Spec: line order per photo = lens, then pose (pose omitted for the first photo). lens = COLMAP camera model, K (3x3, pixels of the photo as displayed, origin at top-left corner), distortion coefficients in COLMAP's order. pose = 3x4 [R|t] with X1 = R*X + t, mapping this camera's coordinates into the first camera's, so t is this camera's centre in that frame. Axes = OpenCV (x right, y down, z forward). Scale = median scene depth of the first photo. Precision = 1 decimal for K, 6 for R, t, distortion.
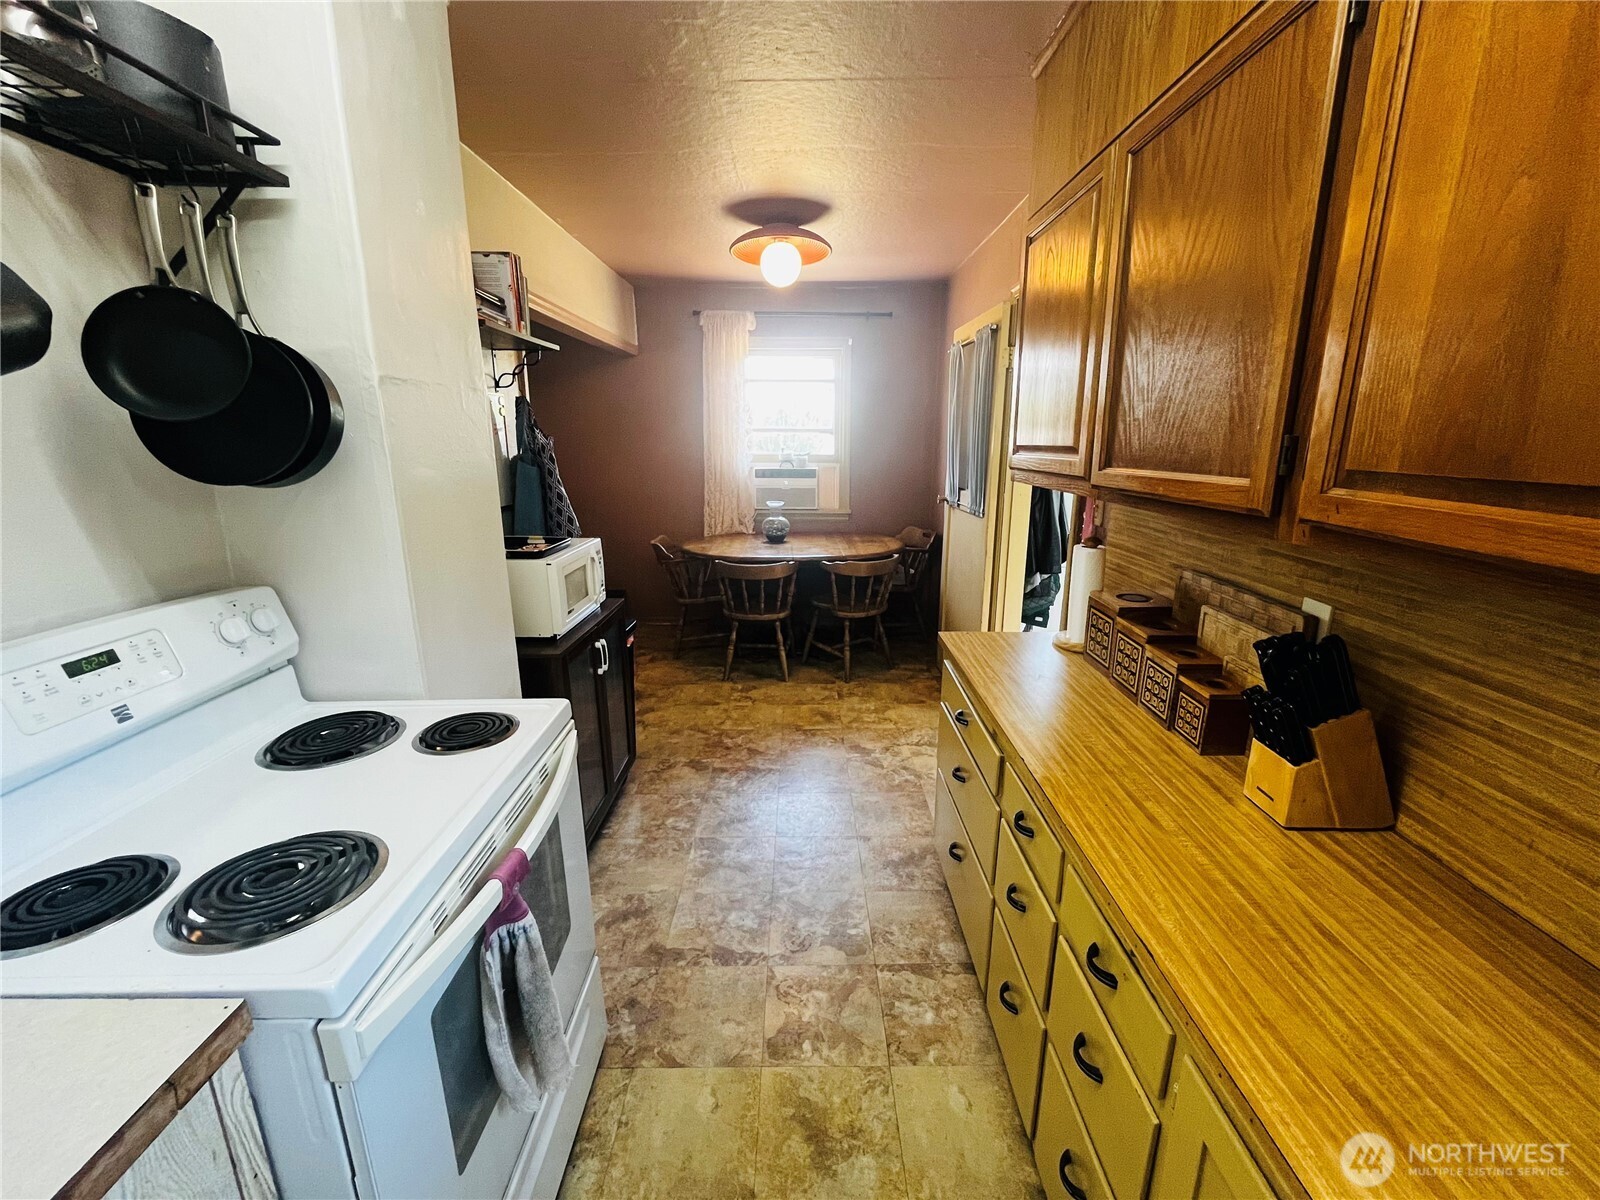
lens RADIAL K [[653.2, 0, 798.9], [0, 653.2, 593.3], [0, 0, 1]] dist [-0.003023, -0.000068]
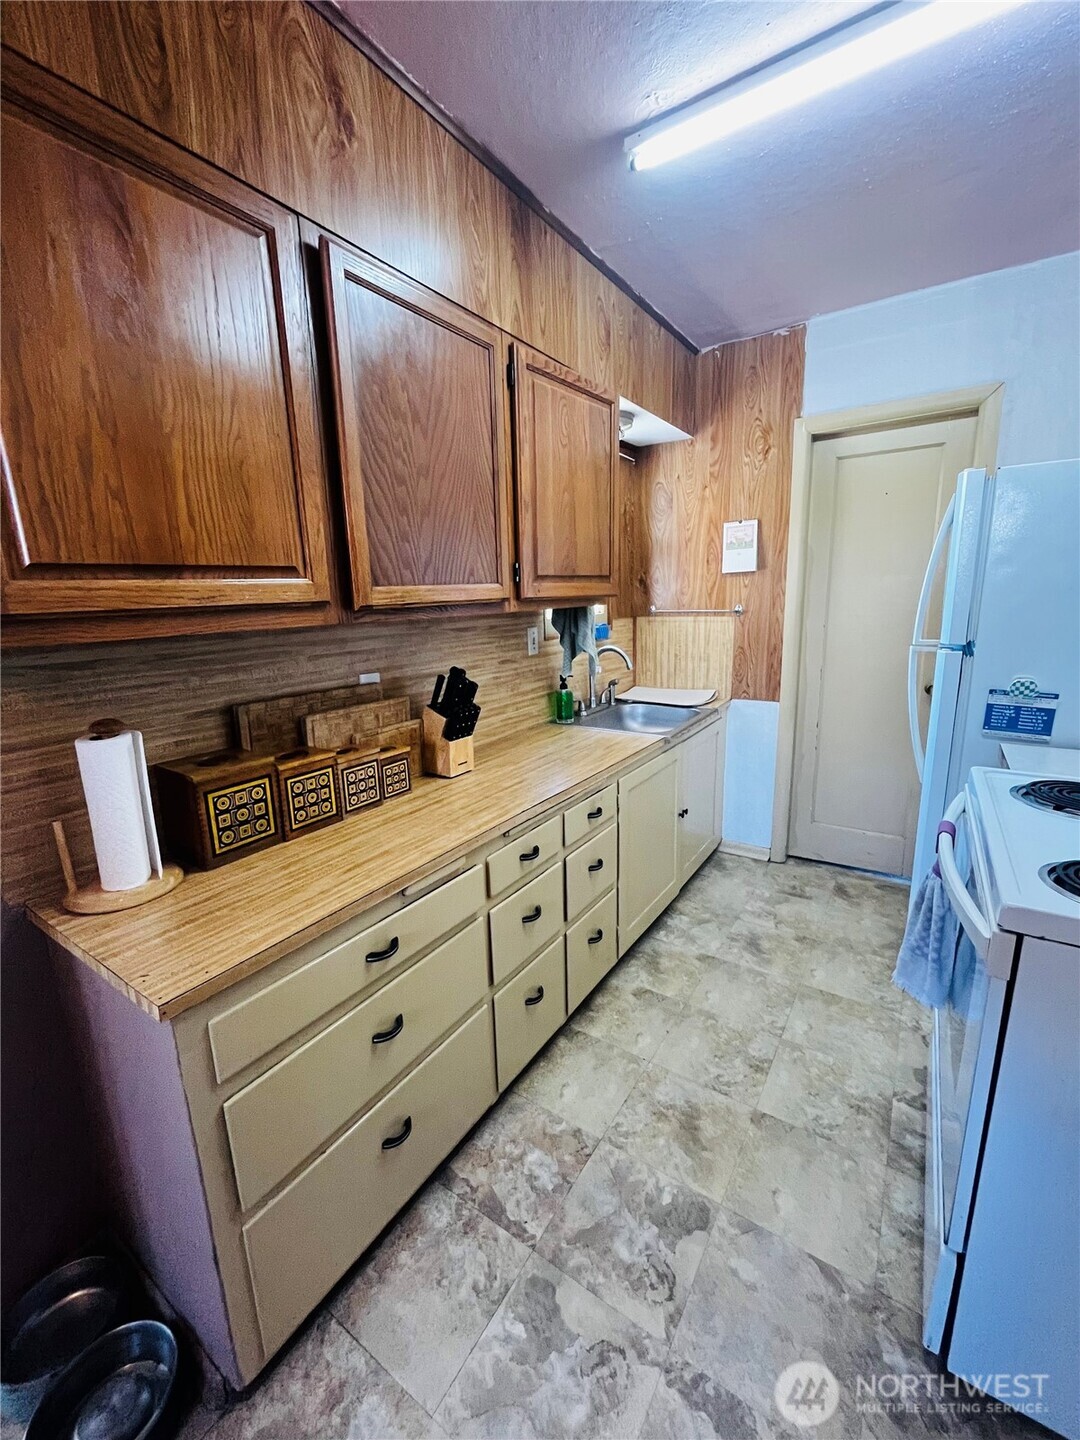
lens RADIAL K [[587.9, 0, 540.0], [0, 587.9, 724.4], [0, 0, 1]] dist [-0.003023, -0.000068]
pose [[-0.831662, -0.088604, 0.548167, -0.224608], [0.168897, 0.900050, 0.401726, -0.267460], [-0.528972, 0.426684, -0.733573, 1.348240]]
